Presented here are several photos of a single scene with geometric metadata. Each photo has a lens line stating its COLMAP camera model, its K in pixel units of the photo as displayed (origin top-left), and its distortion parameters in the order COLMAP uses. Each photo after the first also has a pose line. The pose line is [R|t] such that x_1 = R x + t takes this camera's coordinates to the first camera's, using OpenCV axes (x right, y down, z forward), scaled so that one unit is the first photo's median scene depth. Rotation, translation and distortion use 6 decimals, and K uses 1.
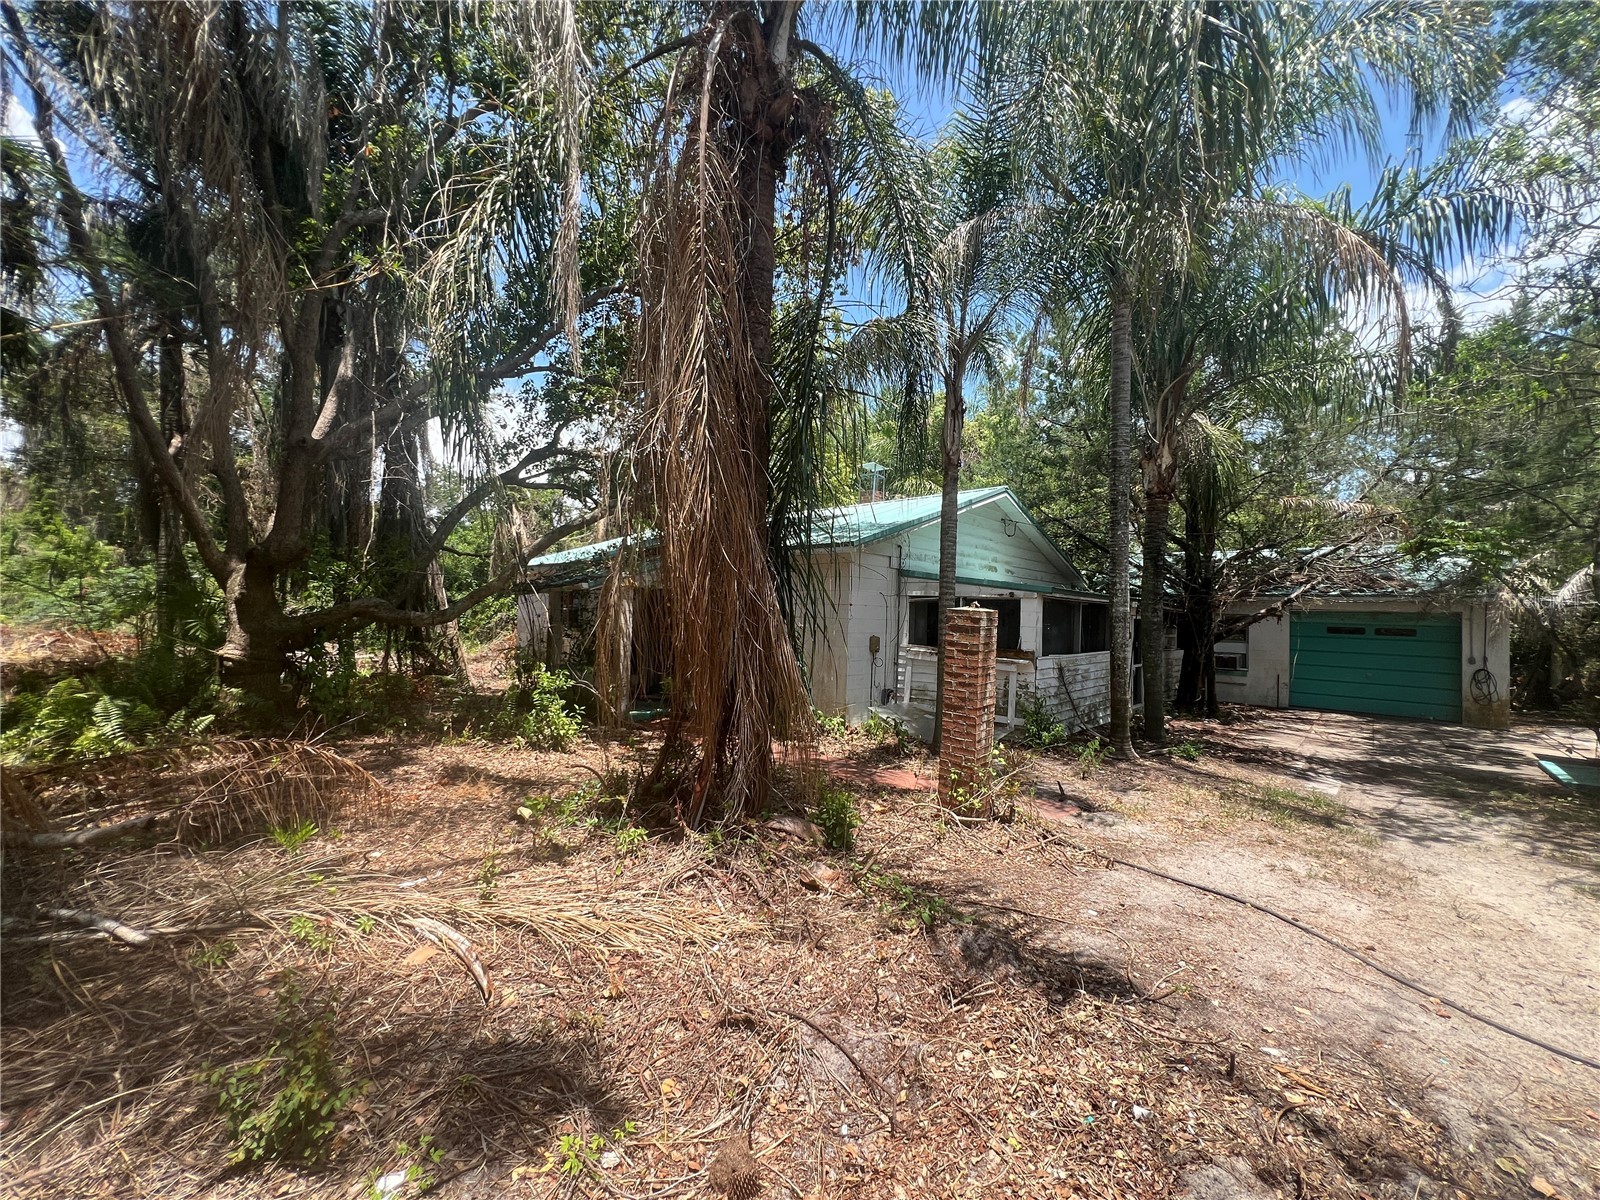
lens RADIAL K [[647.9, 0, 798.2], [0, 647.9, 595.6], [0, 0, 1]] dist [-0.001549, 0.000926]
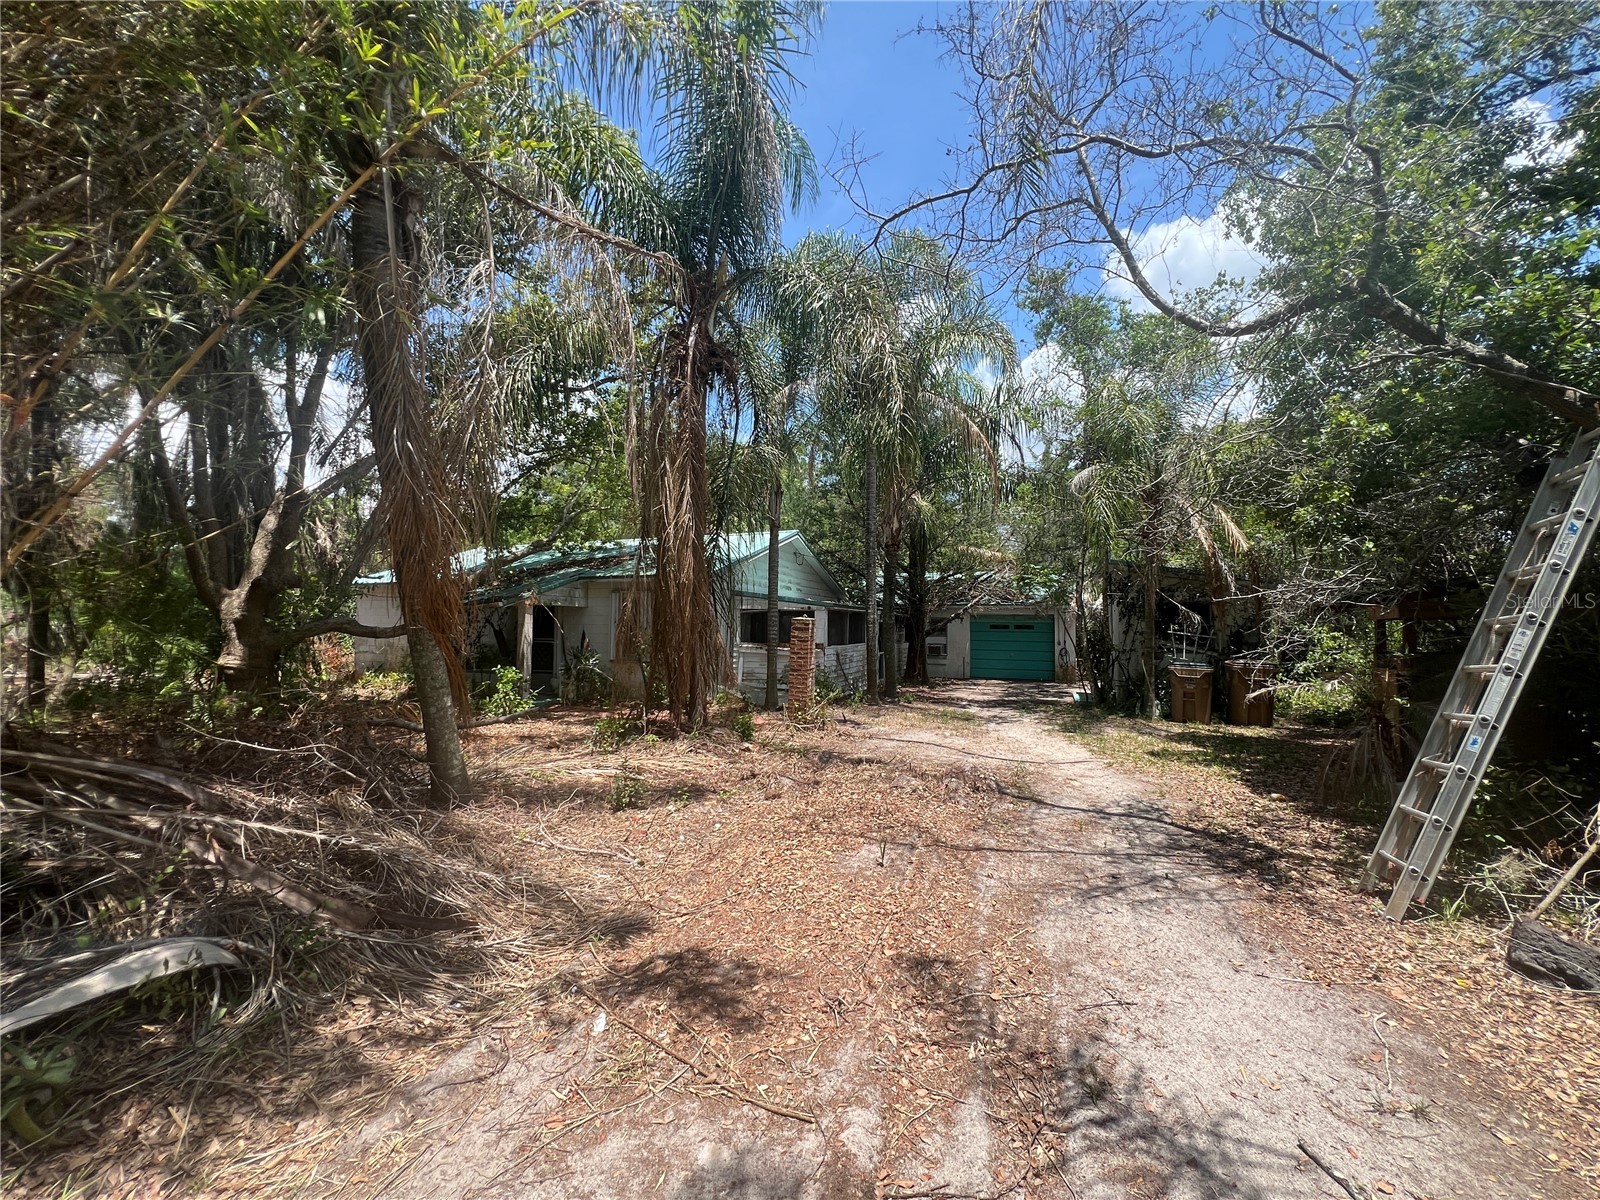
lens RADIAL K [[647.9, 0, 803.2], [0, 647.9, 598.2], [0, 0, 1]] dist [-0.001549, 0.000926]
pose [[0.933853, -0.005630, 0.357613, -0.207491], [0.007979, 0.999955, -0.005091, -0.014607], [-0.357568, 0.007608, 0.933856, -0.388917]]
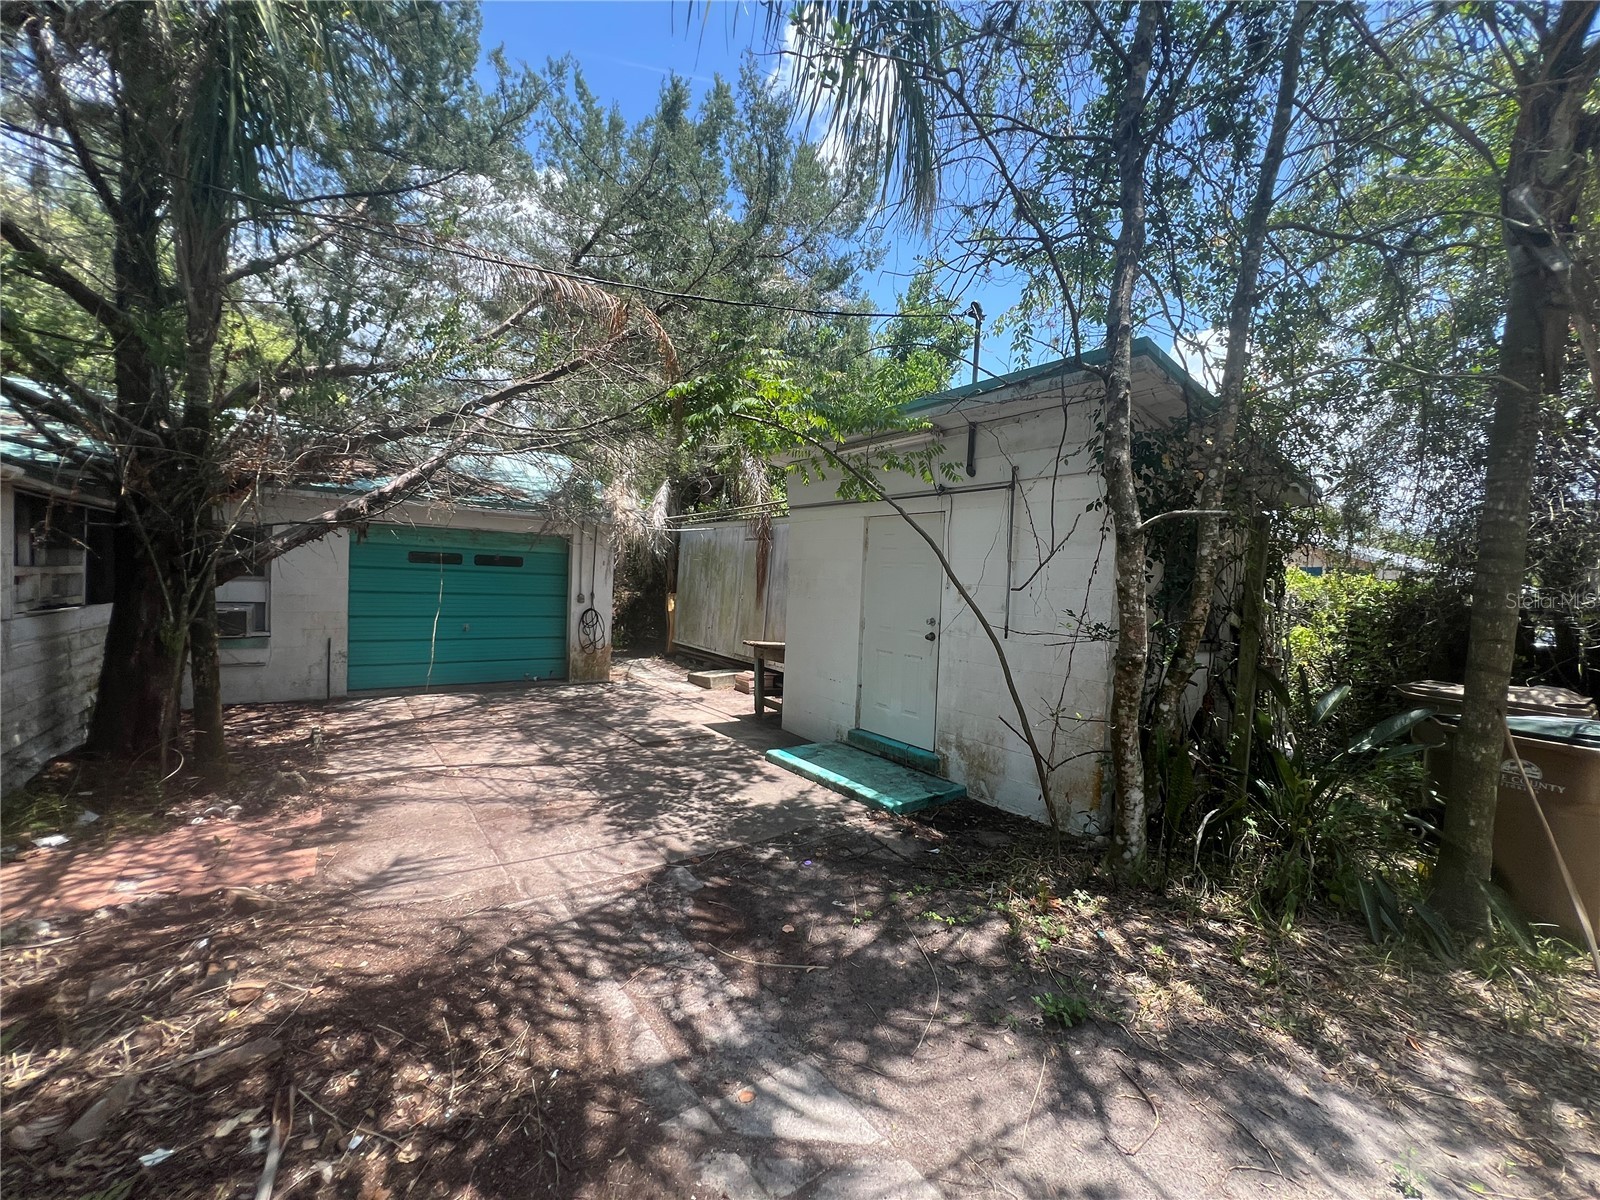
lens RADIAL K [[642.8, 0, 792.1], [0, 642.8, 602.8], [0, 0, 1]] dist [-0.002918, 0.000349]
pose [[0.196236, -0.067310, 0.978244, 0.410892], [-0.063576, 0.994669, 0.081194, 0.034237], [-0.978494, -0.078126, 0.190910, 0.726475]]
